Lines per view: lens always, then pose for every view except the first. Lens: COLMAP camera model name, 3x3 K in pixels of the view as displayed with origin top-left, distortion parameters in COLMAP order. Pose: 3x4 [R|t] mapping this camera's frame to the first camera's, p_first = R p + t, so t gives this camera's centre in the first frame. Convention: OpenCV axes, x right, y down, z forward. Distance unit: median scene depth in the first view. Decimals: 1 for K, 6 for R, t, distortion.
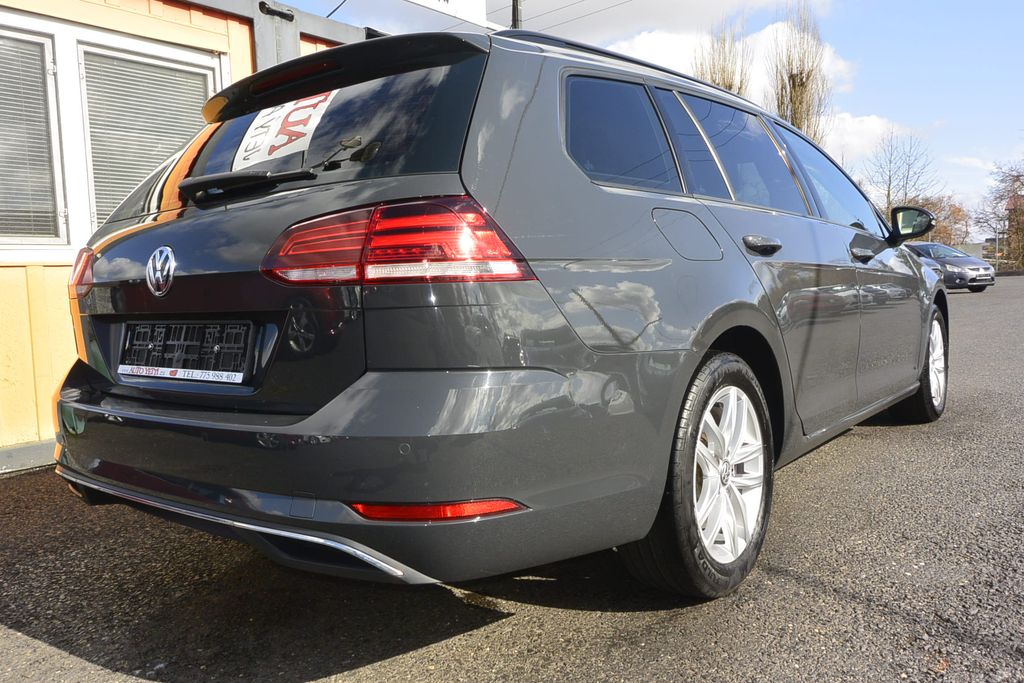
lens RADIAL K [[776.6, 0, 506.0], [0, 776.6, 335.7], [0, 0, 1]] dist [0.002410, 0.003688]
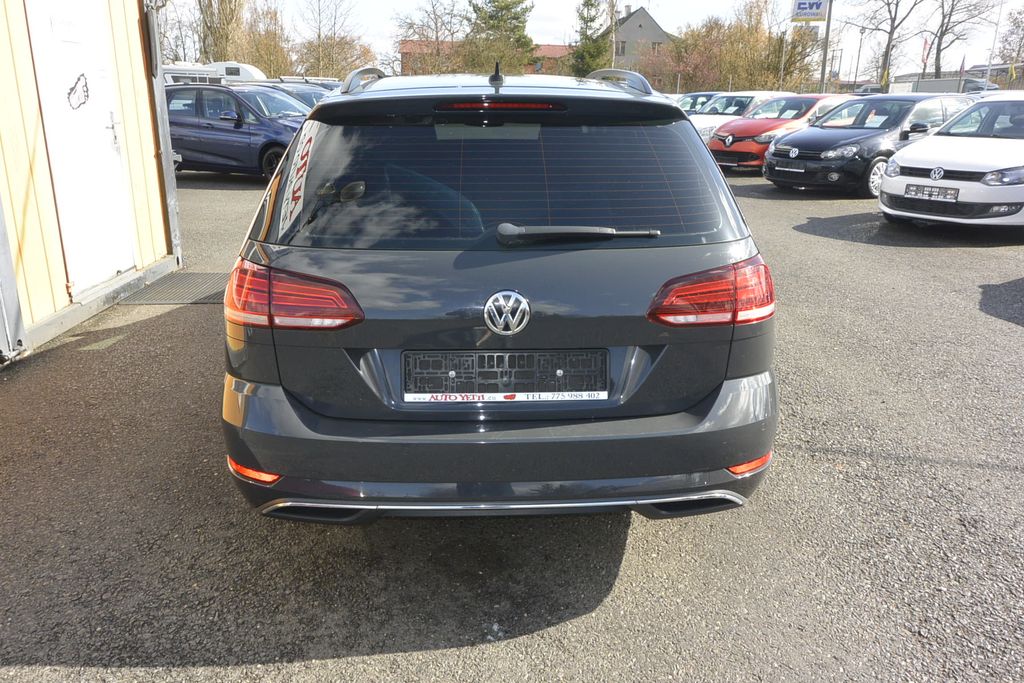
lens RADIAL K [[776.6, 0, 506.0], [0, 776.6, 335.7], [0, 0, 1]] dist [0.002410, 0.003688]
pose [[0.754649, -0.147562, 0.639320, -1.160787], [0.006798, 0.976088, 0.217268, -0.293564], [-0.656094, -0.159615, 0.737607, 0.162211]]
